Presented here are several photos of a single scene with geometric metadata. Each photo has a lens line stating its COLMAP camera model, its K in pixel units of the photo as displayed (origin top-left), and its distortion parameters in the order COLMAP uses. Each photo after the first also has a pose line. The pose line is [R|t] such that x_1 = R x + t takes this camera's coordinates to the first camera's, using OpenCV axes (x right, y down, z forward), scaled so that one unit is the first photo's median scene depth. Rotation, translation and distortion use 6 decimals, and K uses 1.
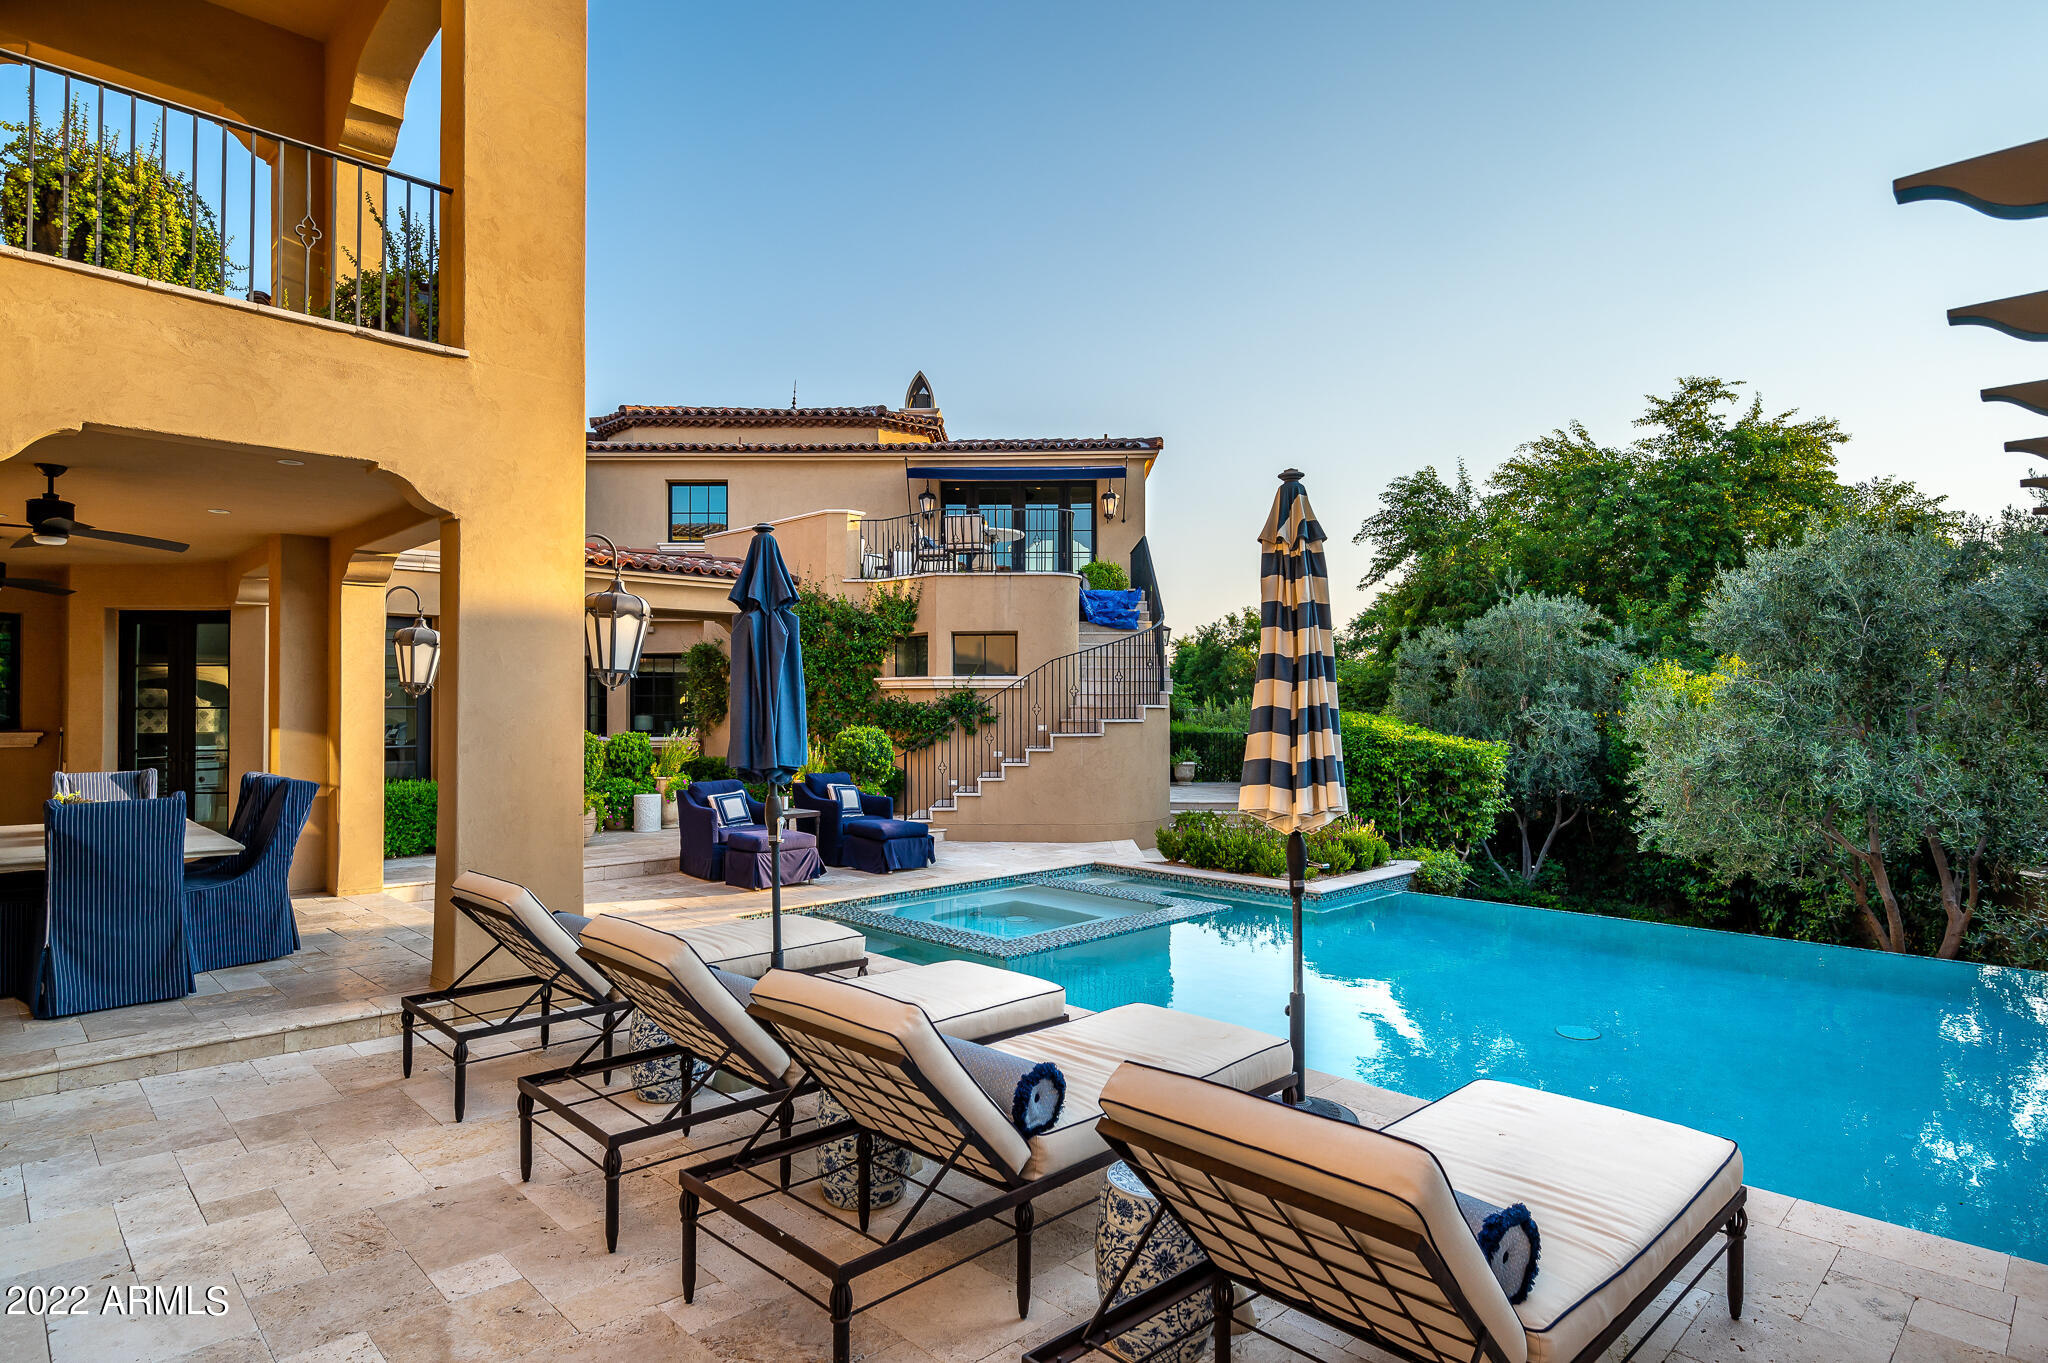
lens RADIAL K [[1139.2, 0, 1005.3], [0, 1139.2, 684.1], [0, 0, 1]] dist [0.002372, -0.000070]
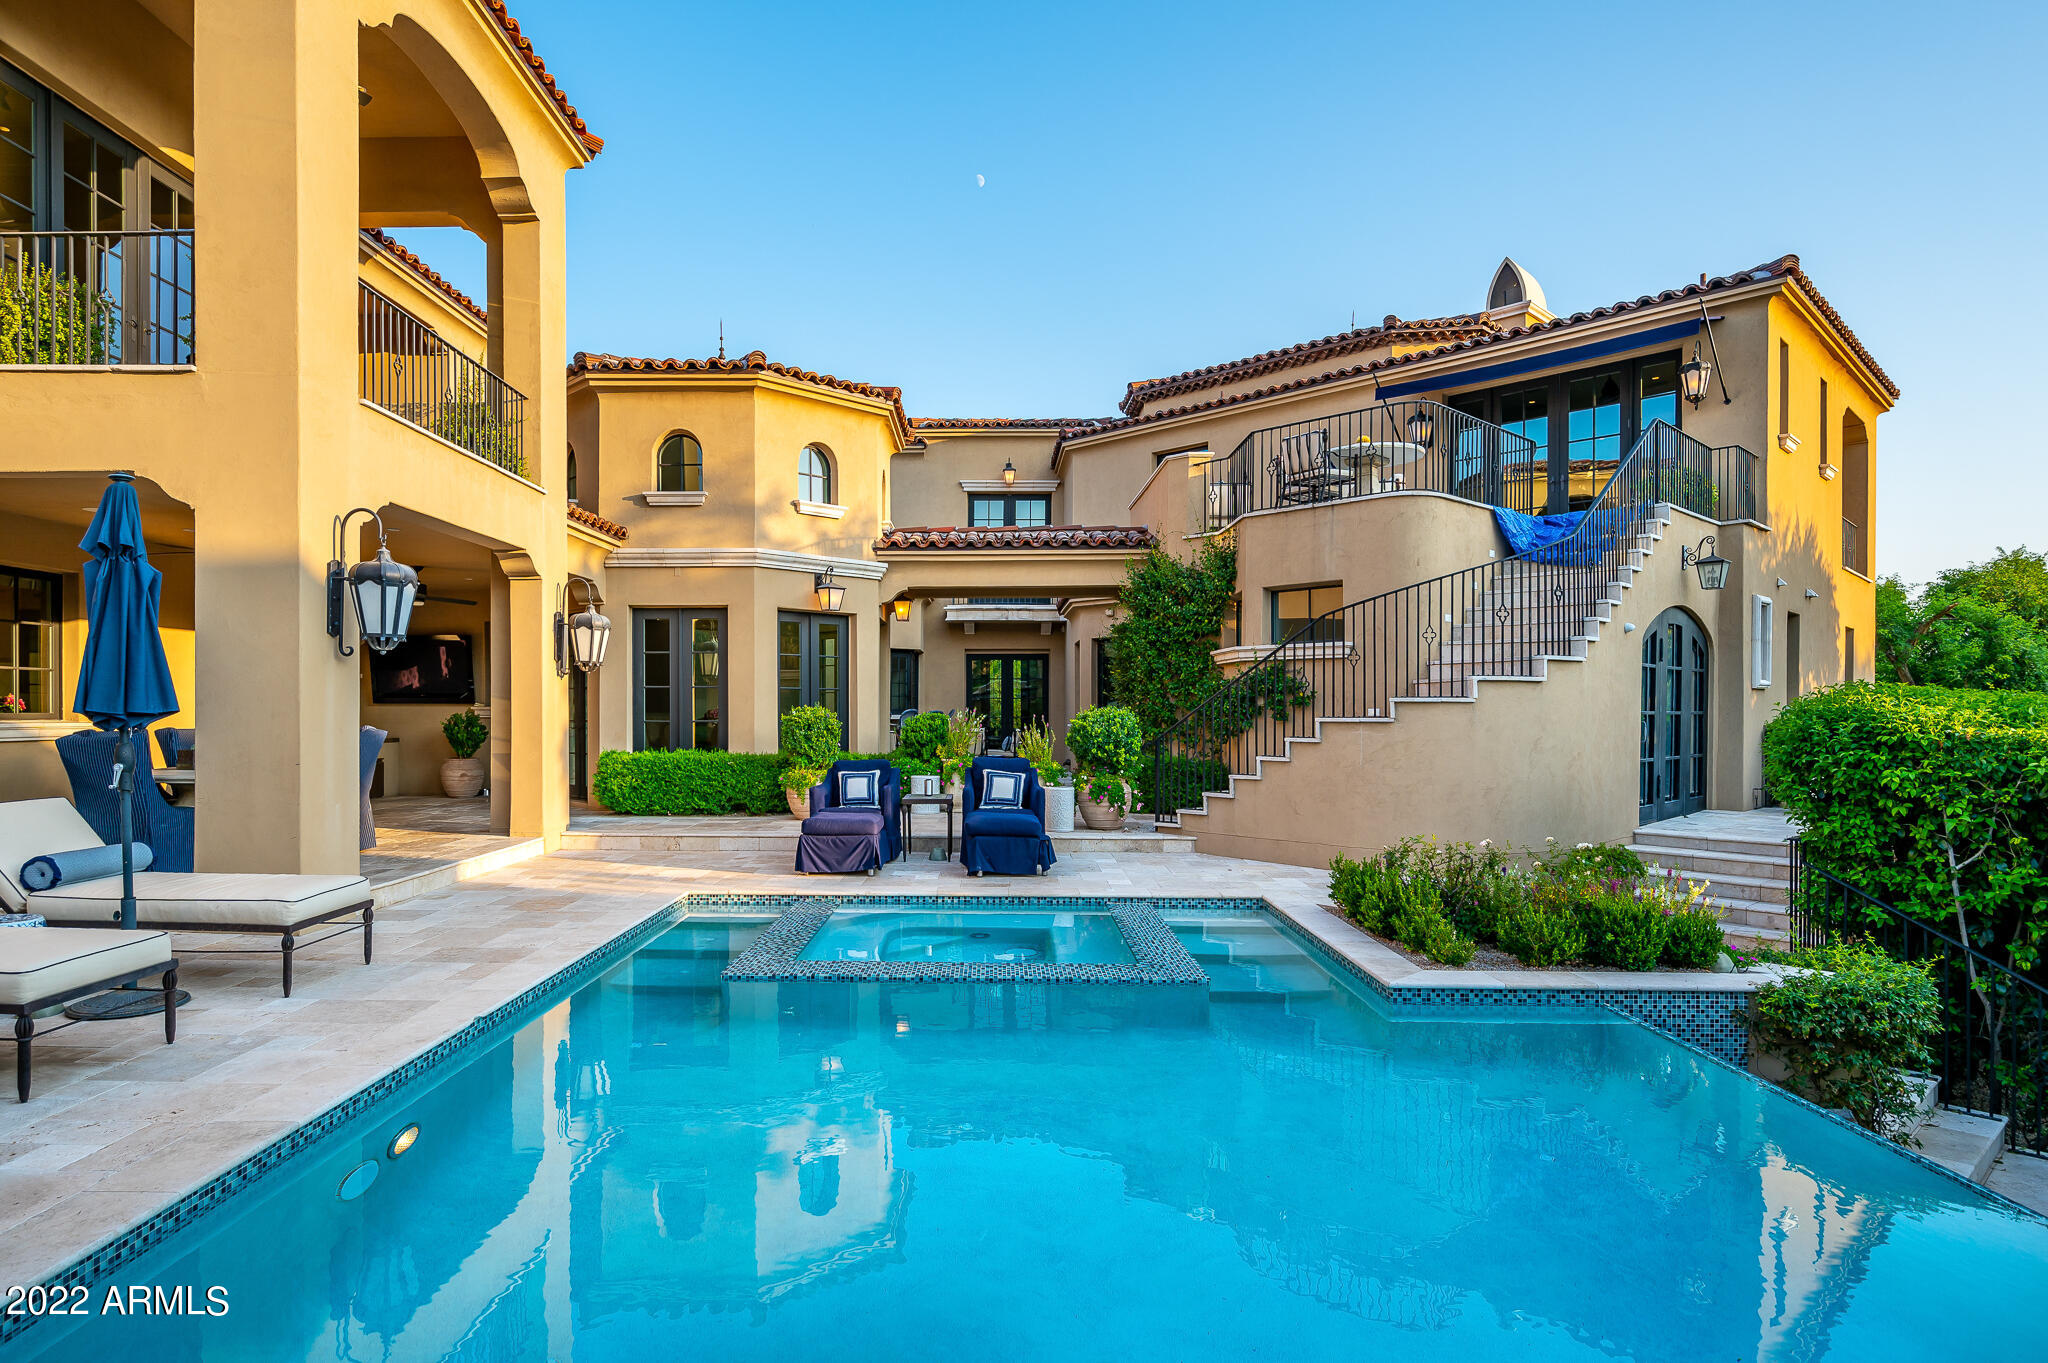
lens RADIAL K [[1139.2, 0, 937.4], [0, 1139.2, 708.3], [0, 0, 1]] dist [0.002372, -0.000070]
pose [[0.677306, 0.002136, -0.735698, 0.371728], [0.011749, 0.999837, 0.013719, 0.022774], [0.735608, -0.017936, 0.677170, 0.305504]]
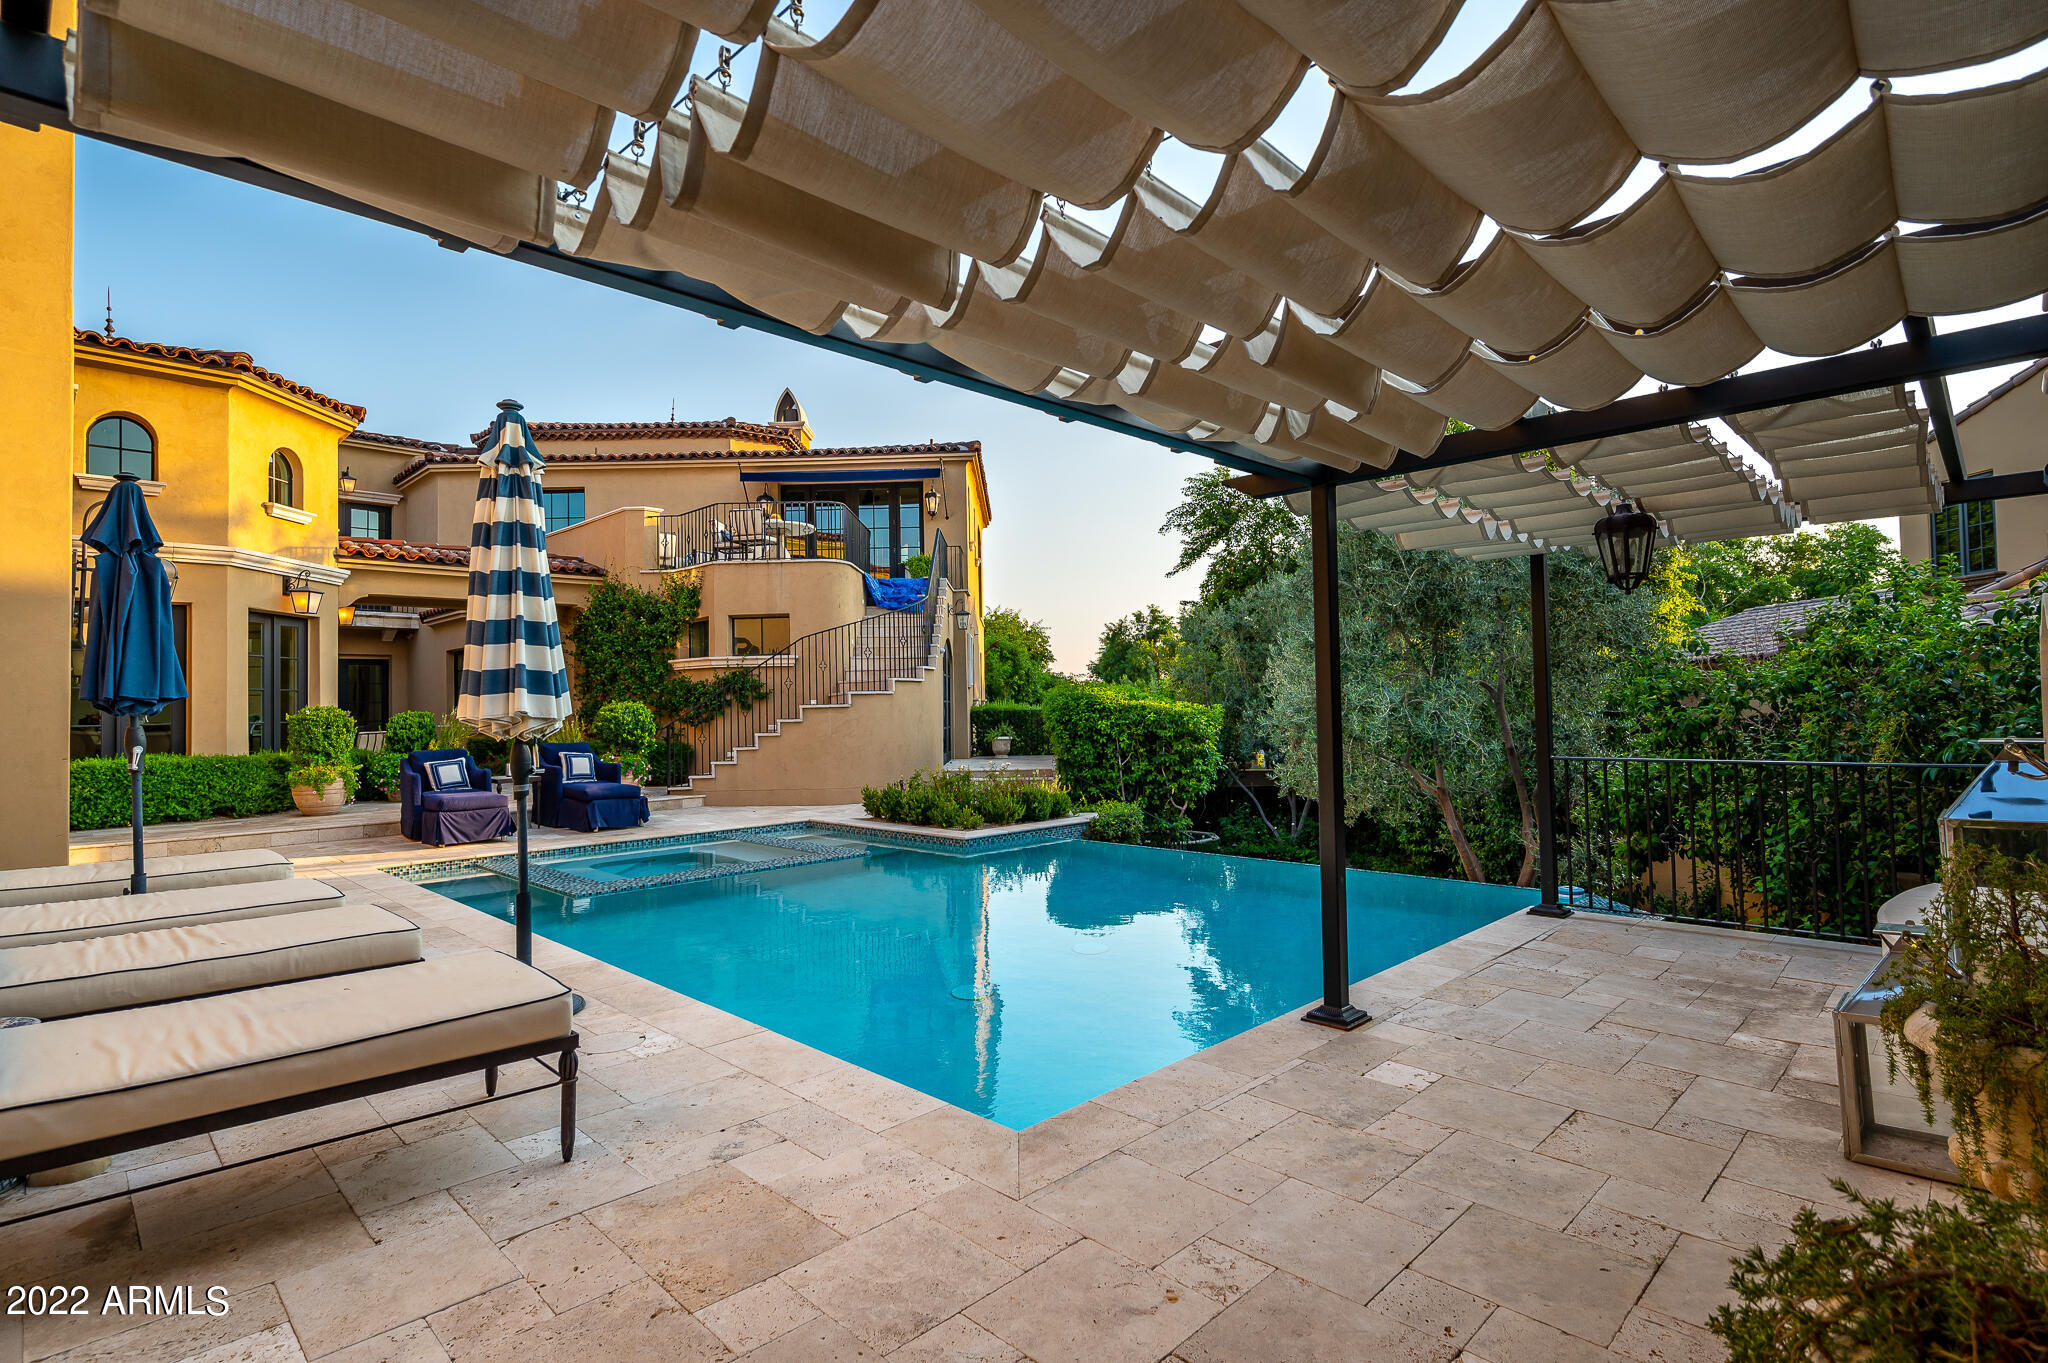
lens RADIAL K [[1037.7, 0, 1017.8], [0, 1037.7, 673.4], [0, 0, 1]] dist [0.004162, -0.001497]
pose [[0.999815, -0.019232, 0.000930, 0.225074], [0.019243, 0.999719, -0.013833, 0.028077], [-0.000663, 0.013849, 0.999904, 0.009791]]
